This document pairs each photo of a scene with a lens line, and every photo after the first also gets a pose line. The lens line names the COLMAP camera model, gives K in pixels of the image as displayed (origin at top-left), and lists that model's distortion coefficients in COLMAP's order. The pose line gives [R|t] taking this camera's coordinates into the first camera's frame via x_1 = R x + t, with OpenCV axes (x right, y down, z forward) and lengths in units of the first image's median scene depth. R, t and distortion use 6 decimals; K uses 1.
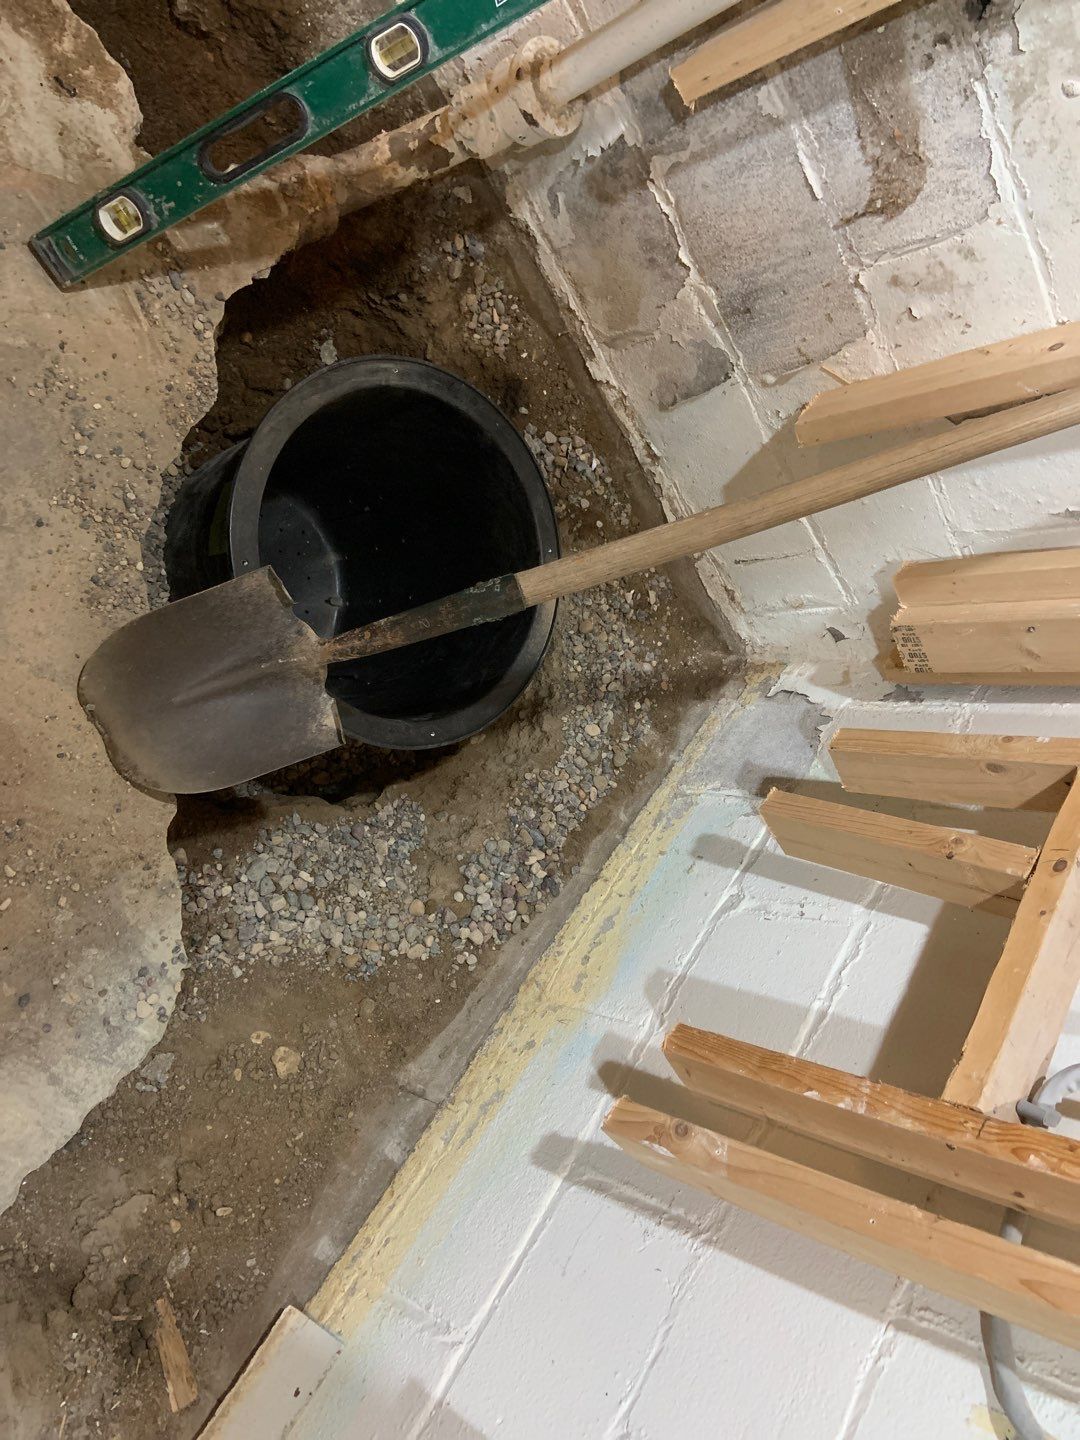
lens RADIAL K [[1097.3, 0, 569.0], [0, 1097.3, 681.6], [0, 0, 1]] dist [0.125211, -0.152875]
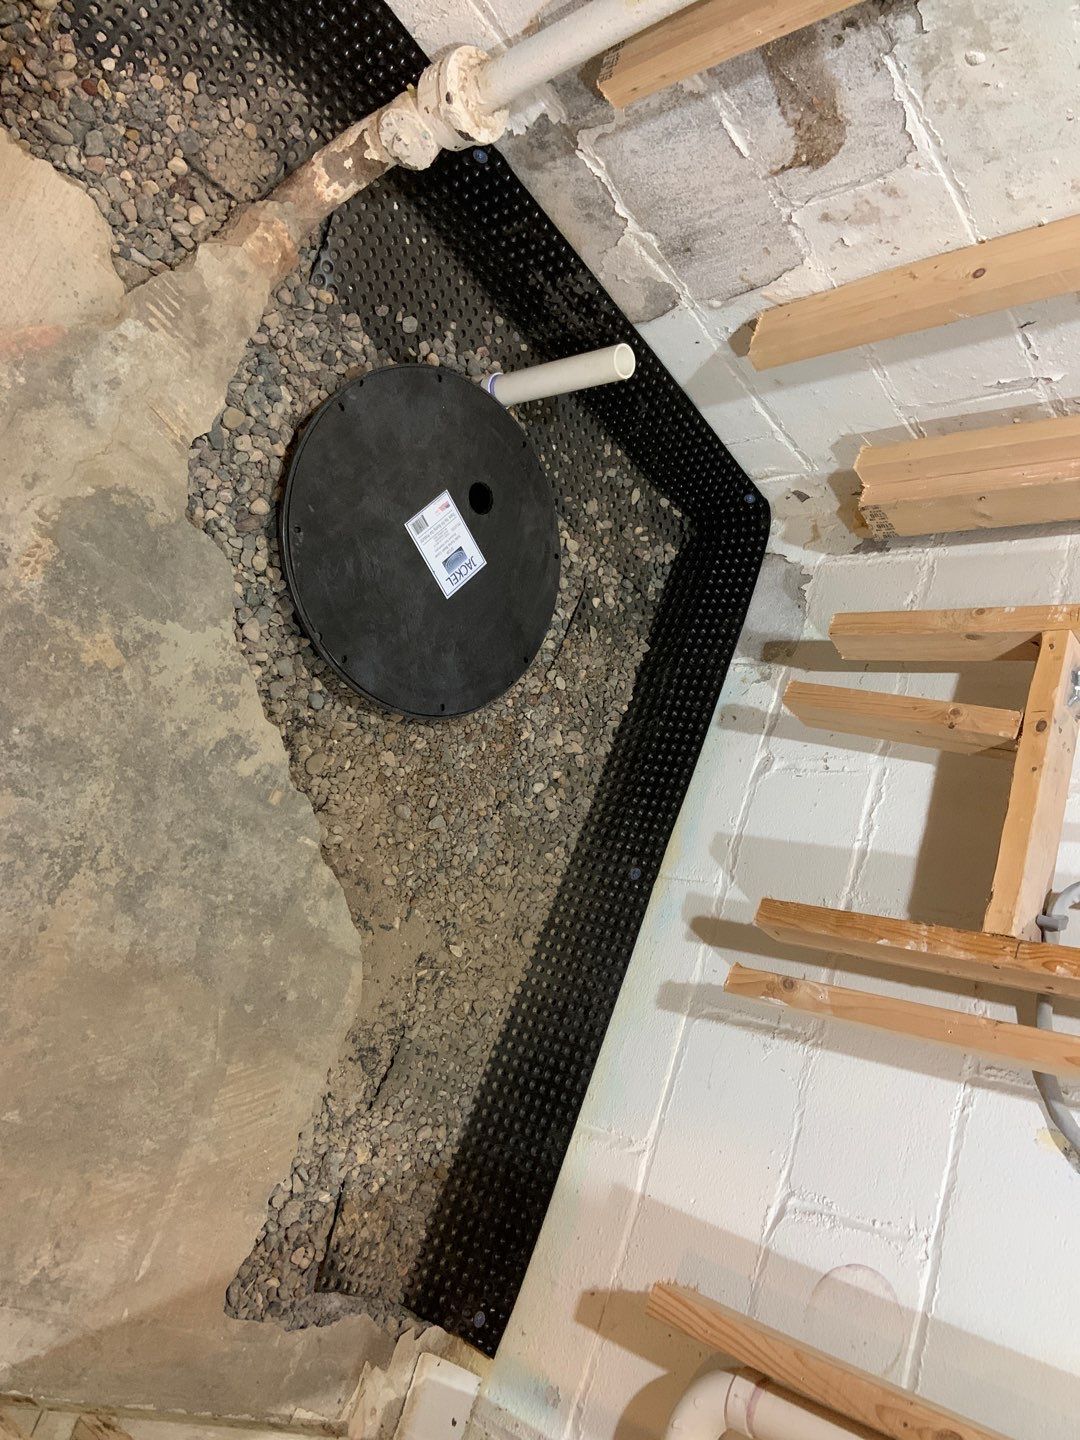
lens RADIAL K [[1097.3, 0, 570.1], [0, 1097.3, 690.2], [0, 0, 1]] dist [0.125211, -0.152875]
pose [[0.972417, -0.229809, 0.039923, -0.103013], [0.213717, 0.946400, 0.242183, -0.251492], [-0.093438, -0.226970, 0.969409, -0.140247]]
